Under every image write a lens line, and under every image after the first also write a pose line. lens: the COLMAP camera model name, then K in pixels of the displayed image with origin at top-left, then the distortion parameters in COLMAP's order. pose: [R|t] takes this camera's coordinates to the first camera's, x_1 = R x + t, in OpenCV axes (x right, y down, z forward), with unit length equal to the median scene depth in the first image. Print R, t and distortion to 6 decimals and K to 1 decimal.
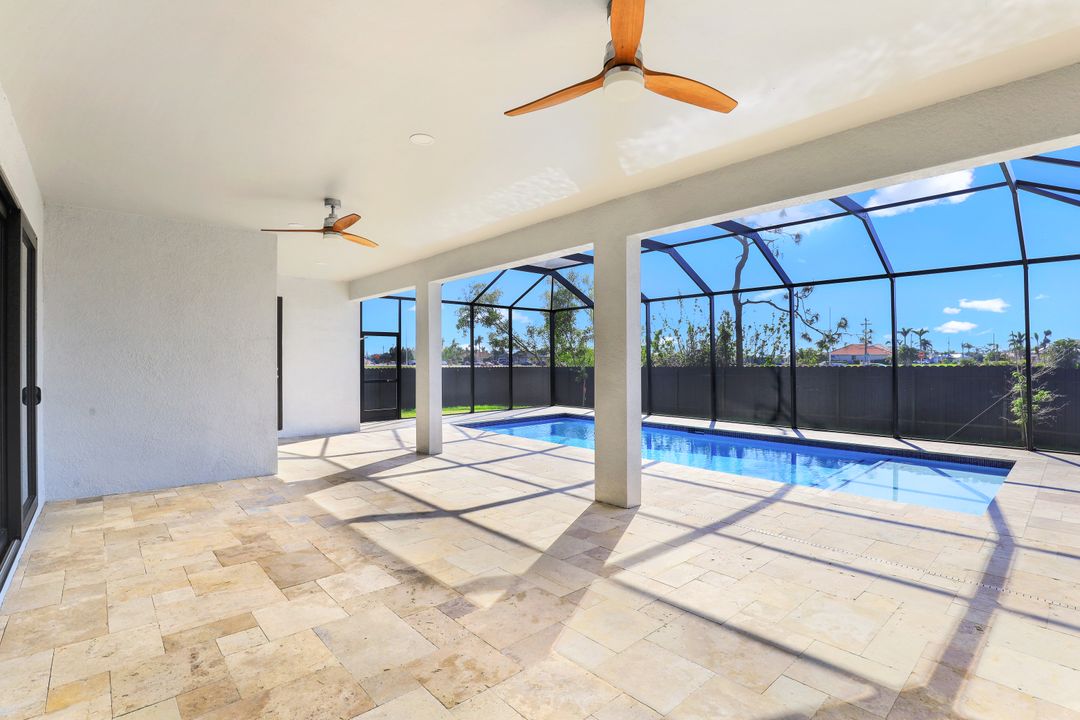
lens RADIAL K [[487.2, 0, 542.1], [0, 487.2, 364.0], [0, 0, 1]] dist [-0.009608, 0.001824]
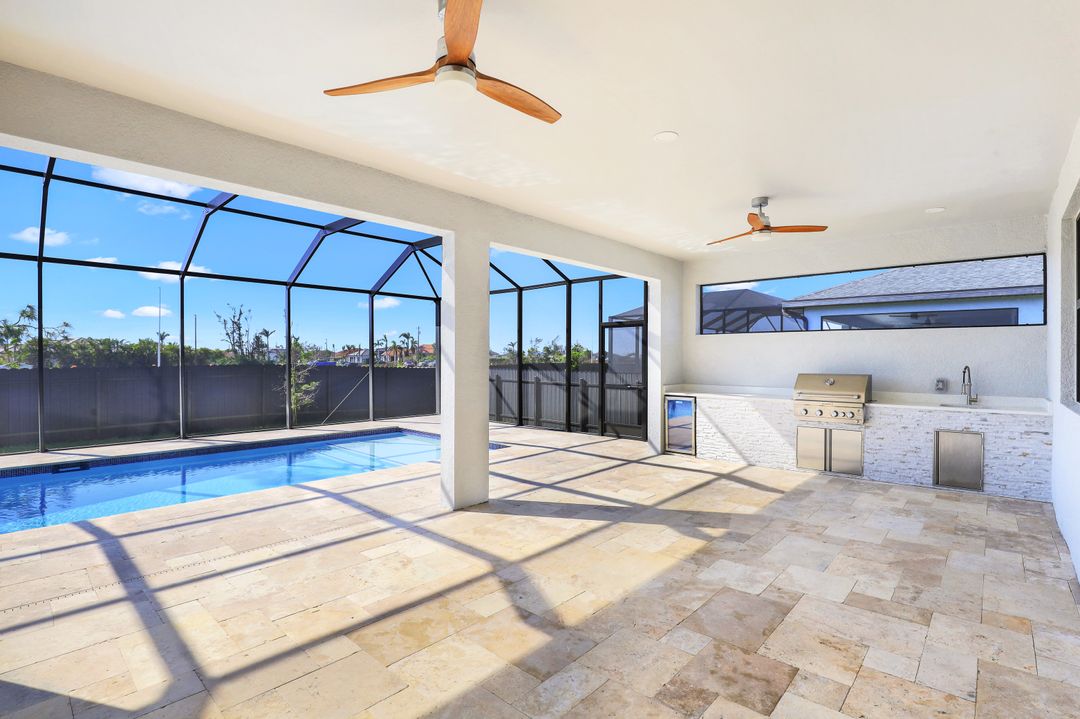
lens RADIAL K [[487.2, 0, 545.8], [0, 487.2, 359.3], [0, 0, 1]] dist [-0.009608, 0.001824]
pose [[-0.076547, 0.009710, 0.997019, -1.311251], [-0.001252, 0.999951, -0.009835, 0.001507], [-0.997065, -0.002001, -0.076531, 1.412876]]
